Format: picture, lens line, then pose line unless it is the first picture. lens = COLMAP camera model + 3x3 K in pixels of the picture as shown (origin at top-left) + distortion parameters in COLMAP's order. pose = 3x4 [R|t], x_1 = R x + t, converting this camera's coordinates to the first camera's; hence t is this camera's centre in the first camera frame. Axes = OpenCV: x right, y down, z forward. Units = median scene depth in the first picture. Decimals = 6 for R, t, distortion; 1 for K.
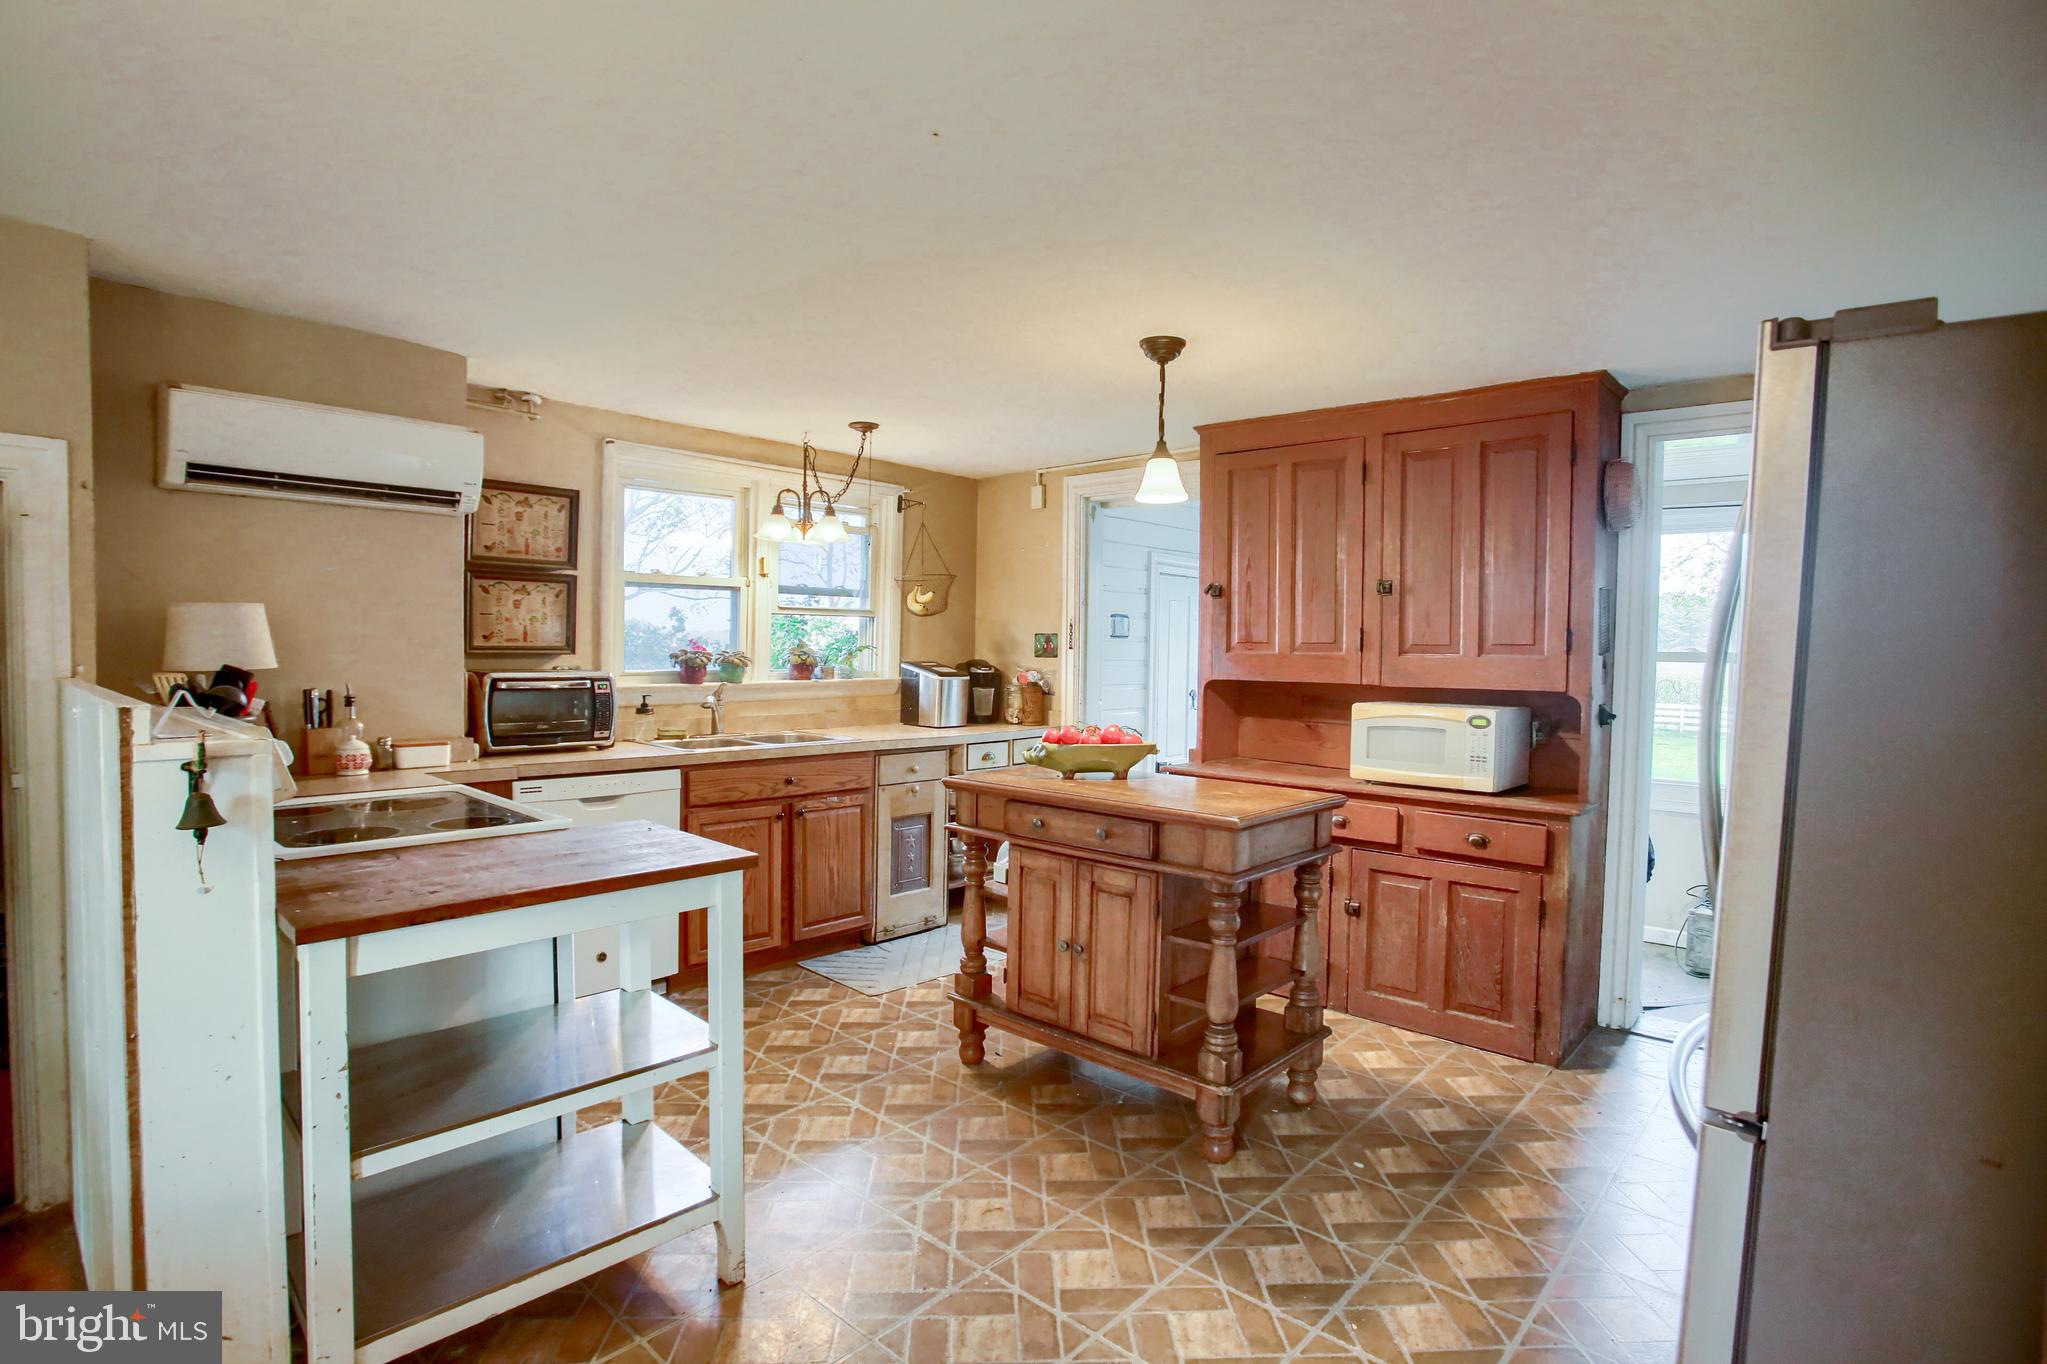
lens RADIAL K [[1015.1, 0, 1027.9], [0, 1015.1, 680.7], [0, 0, 1]] dist [-0.067390, 0.031163]
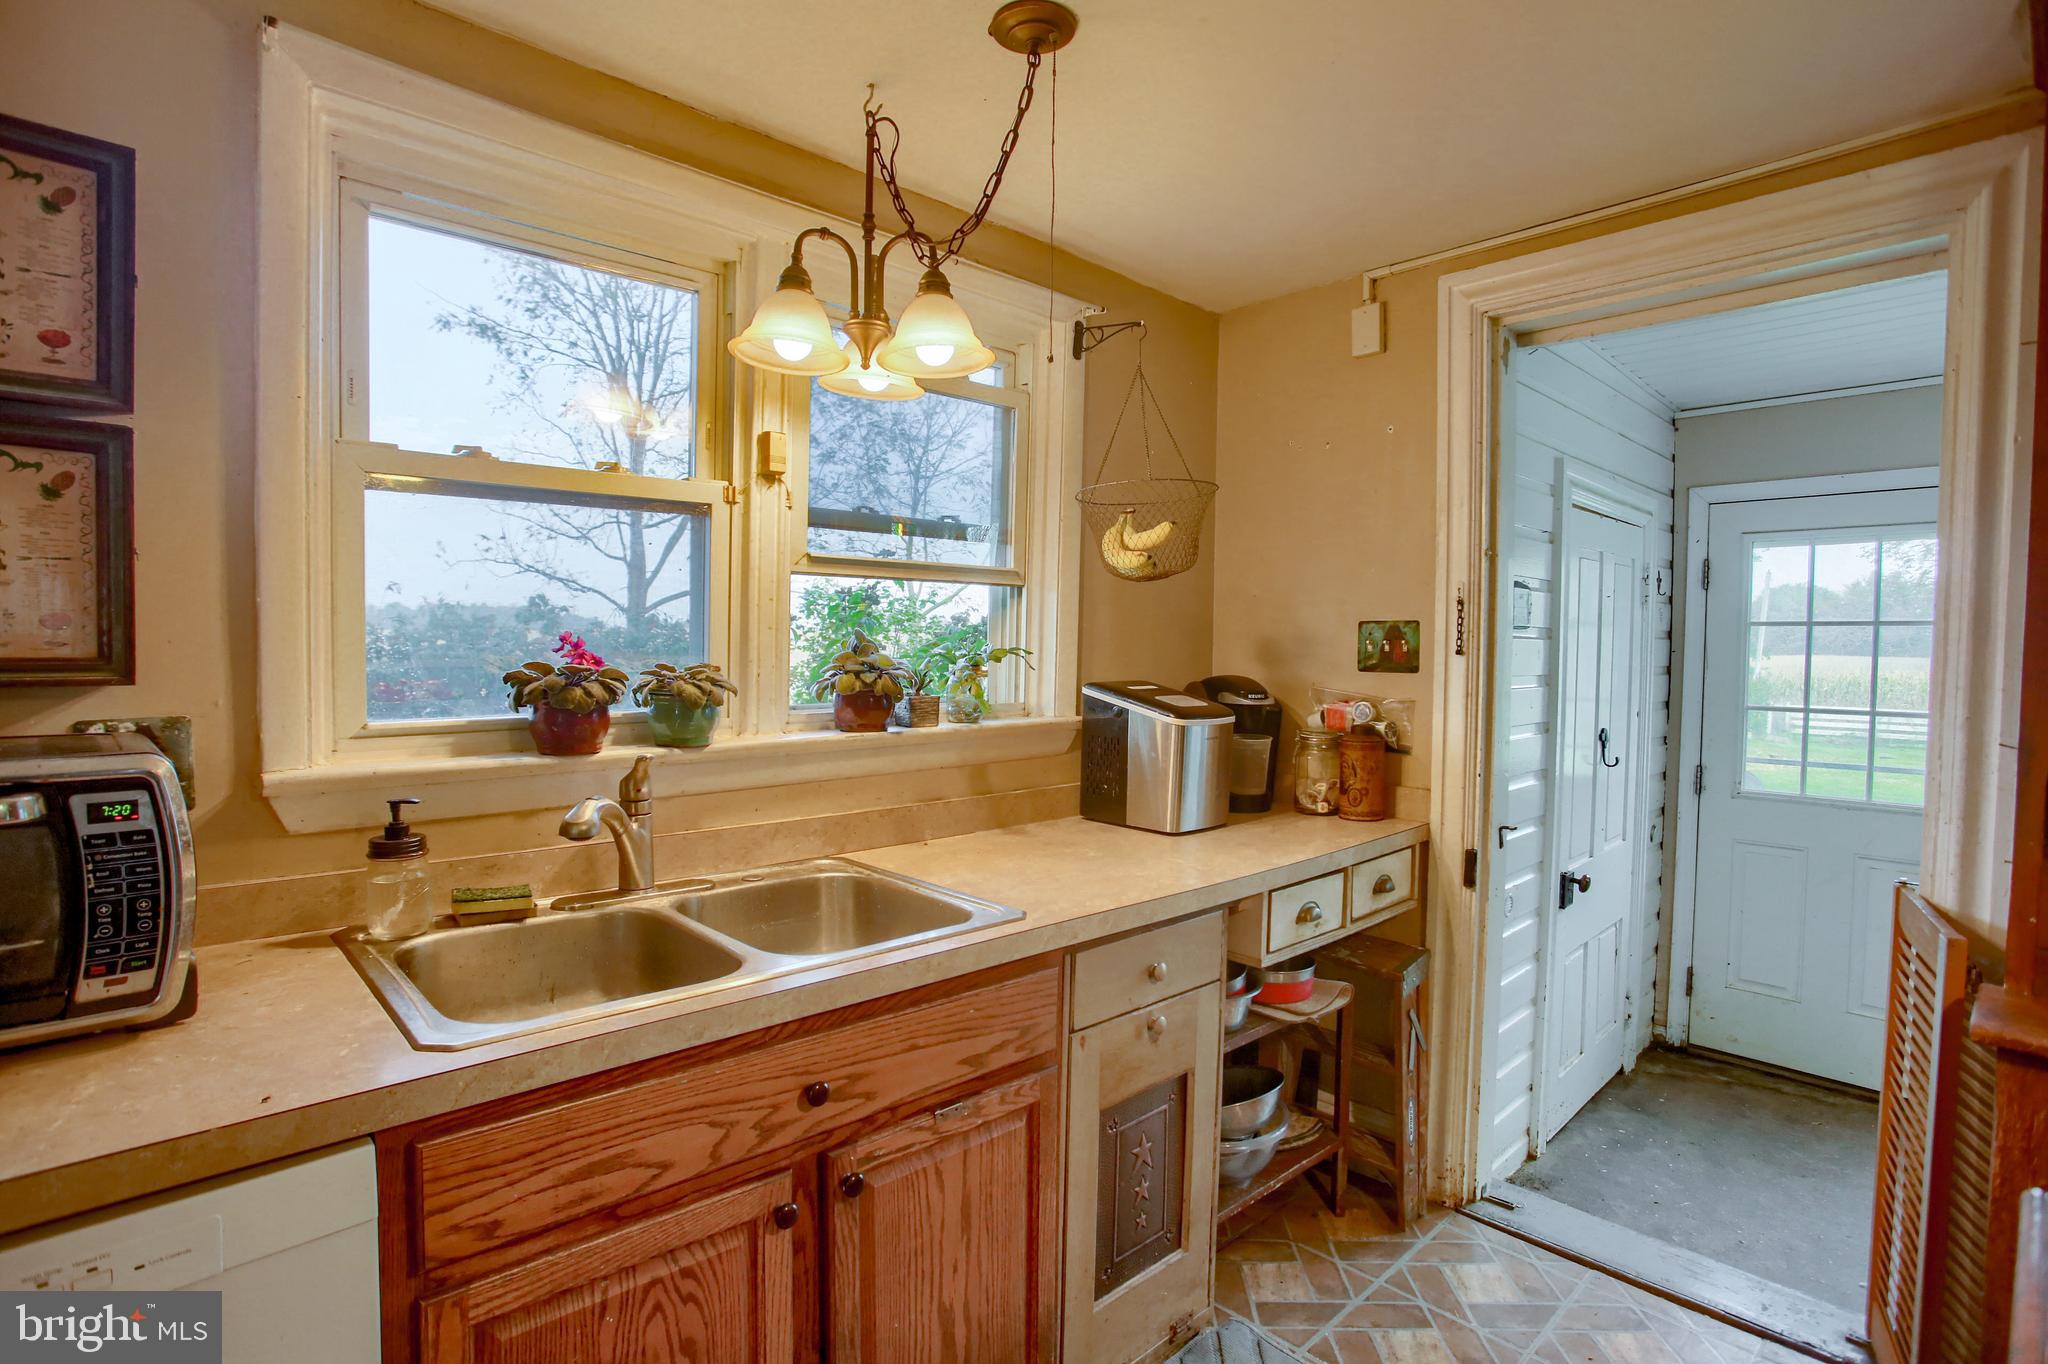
lens RADIAL K [[1015.6, 0, 1028.4], [0, 1015.6, 680.7], [0, 0, 1]] dist [-0.067390, 0.031163]
pose [[0.997112, -0.001586, -0.075935, -0.150766], [0.001737, 0.999997, 0.001930, -0.027332], [0.075931, -0.002057, 0.997111, 0.712895]]
